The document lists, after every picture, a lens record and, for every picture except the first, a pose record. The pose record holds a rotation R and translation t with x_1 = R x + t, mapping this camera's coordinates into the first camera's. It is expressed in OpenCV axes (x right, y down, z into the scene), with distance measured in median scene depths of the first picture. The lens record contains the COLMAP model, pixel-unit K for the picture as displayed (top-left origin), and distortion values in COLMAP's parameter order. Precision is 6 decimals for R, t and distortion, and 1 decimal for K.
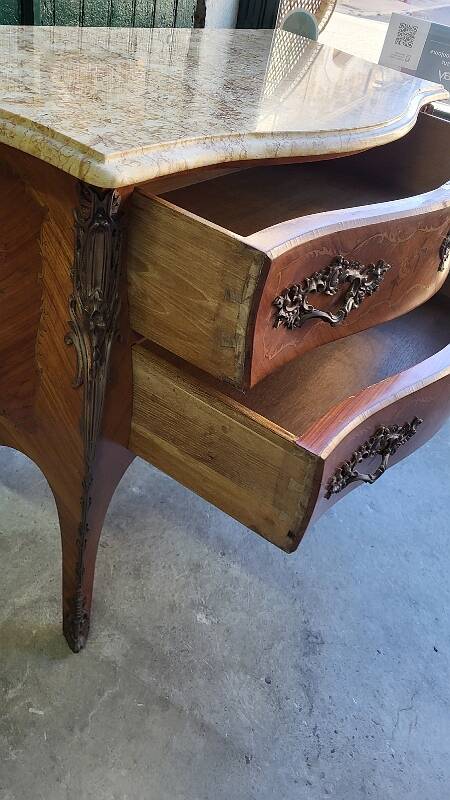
lens RADIAL K [[622.5, 0, 249.0], [0, 622.5, 409.3], [0, 0, 1]] dist [0.040574, -0.024158]
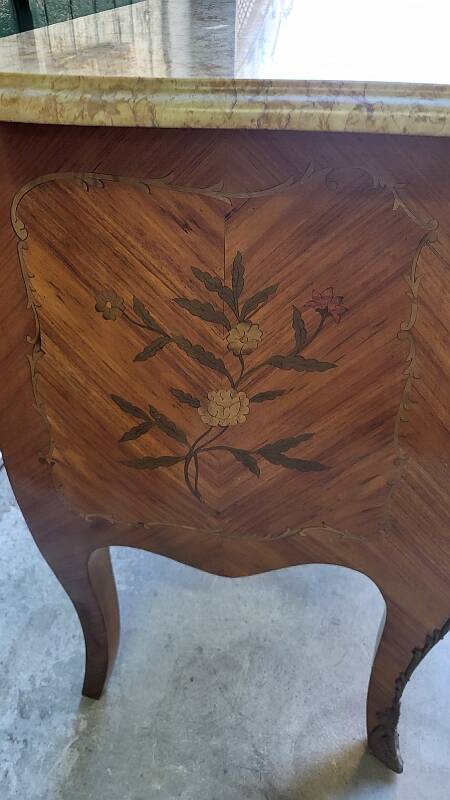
lens RADIAL K [[622.5, 0, 222.9], [0, 622.5, 411.5], [0, 0, 1]] dist [0.040574, -0.024158]
pose [[0.952513, -0.297530, 0.064764, -0.537513], [0.295307, 0.954489, 0.041773, -0.193256], [-0.074245, -0.020664, 0.997026, 0.312960]]
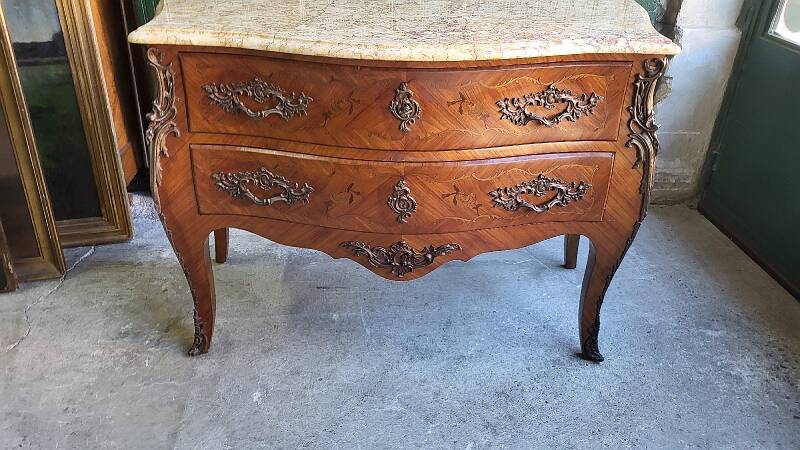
lens RADIAL K [[622.5, 0, 387.5], [0, 622.5, 212.3], [0, 0, 1]] dist [0.040574, -0.024158]
pose [[0.520782, 0.243736, -0.818156, 1.508086], [-0.454934, 0.890191, -0.024384, -0.135964], [0.722372, 0.384905, 0.574479, 0.458530]]
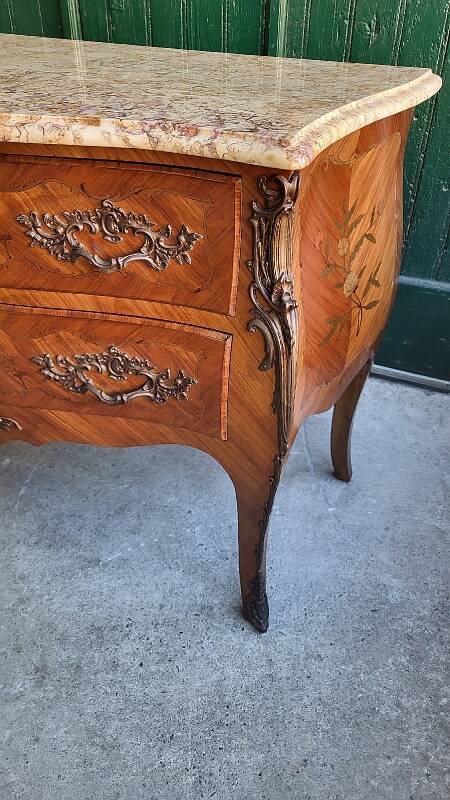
lens RADIAL K [[622.5, 0, 219.4], [0, 622.5, 396.7], [0, 0, 1]] dist [0.040574, -0.024158]
pose [[0.143841, 0.425278, -0.893560, 1.322082], [-0.593184, 0.759807, 0.266132, -0.774690], [0.792113, 0.491765, 0.361559, 1.483752]]
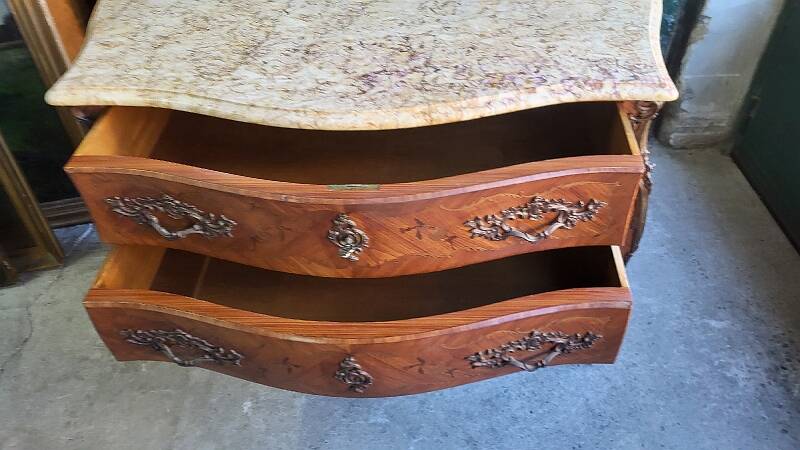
lens RADIAL K [[622.5, 0, 408.0], [0, 622.5, 212.9], [0, 0, 1]] dist [0.040574, -0.024158]
pose [[0.480740, 0.436087, -0.760735, 1.353306], [-0.427045, 0.874162, 0.231241, -0.698169], [0.765847, 0.213702, 0.606474, 0.543392]]
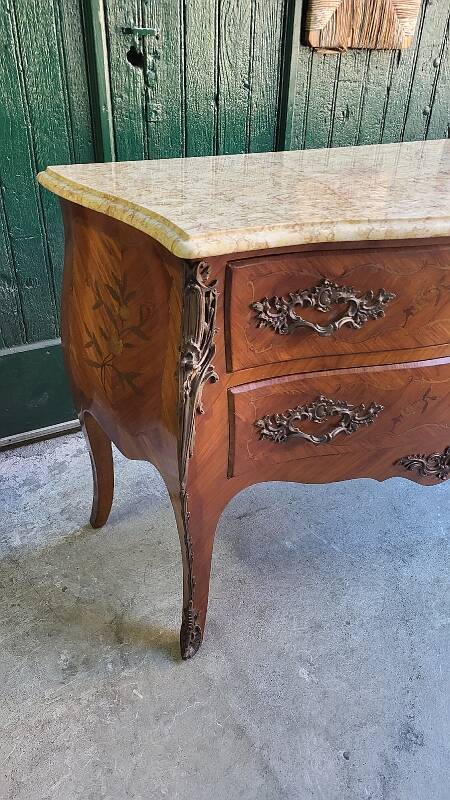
lens RADIAL K [[622.5, 0, 221.6], [0, 622.5, 408.6], [0, 0, 1]] dist [0.040574, -0.024158]
pose [[0.859798, 0.113038, -0.497965, 0.399350], [-0.190787, 0.975679, -0.107939, 0.068599], [0.473653, 0.187811, 0.860453, -0.047058]]
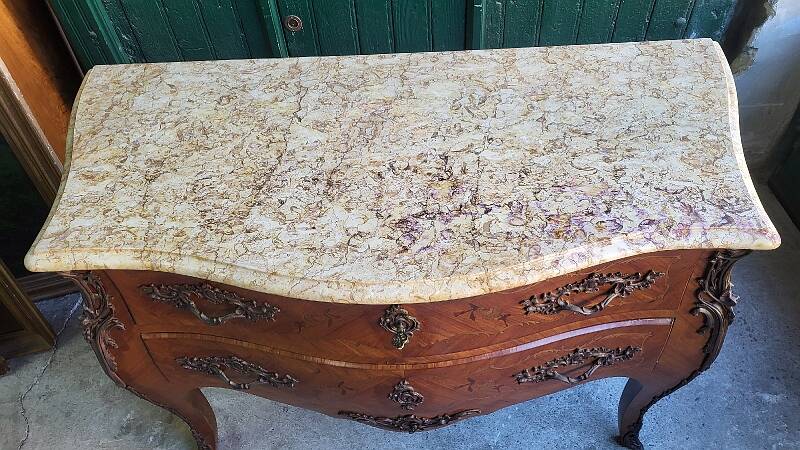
lens RADIAL K [[622.5, 0, 397.8], [0, 622.5, 208.6], [0, 0, 1]] dist [0.040574, -0.024158]
pose [[0.507712, 0.476488, -0.717766, 0.950408], [-0.394489, 0.869238, 0.298000, -0.961480], [0.765903, 0.131853, 0.629292, 0.502256]]
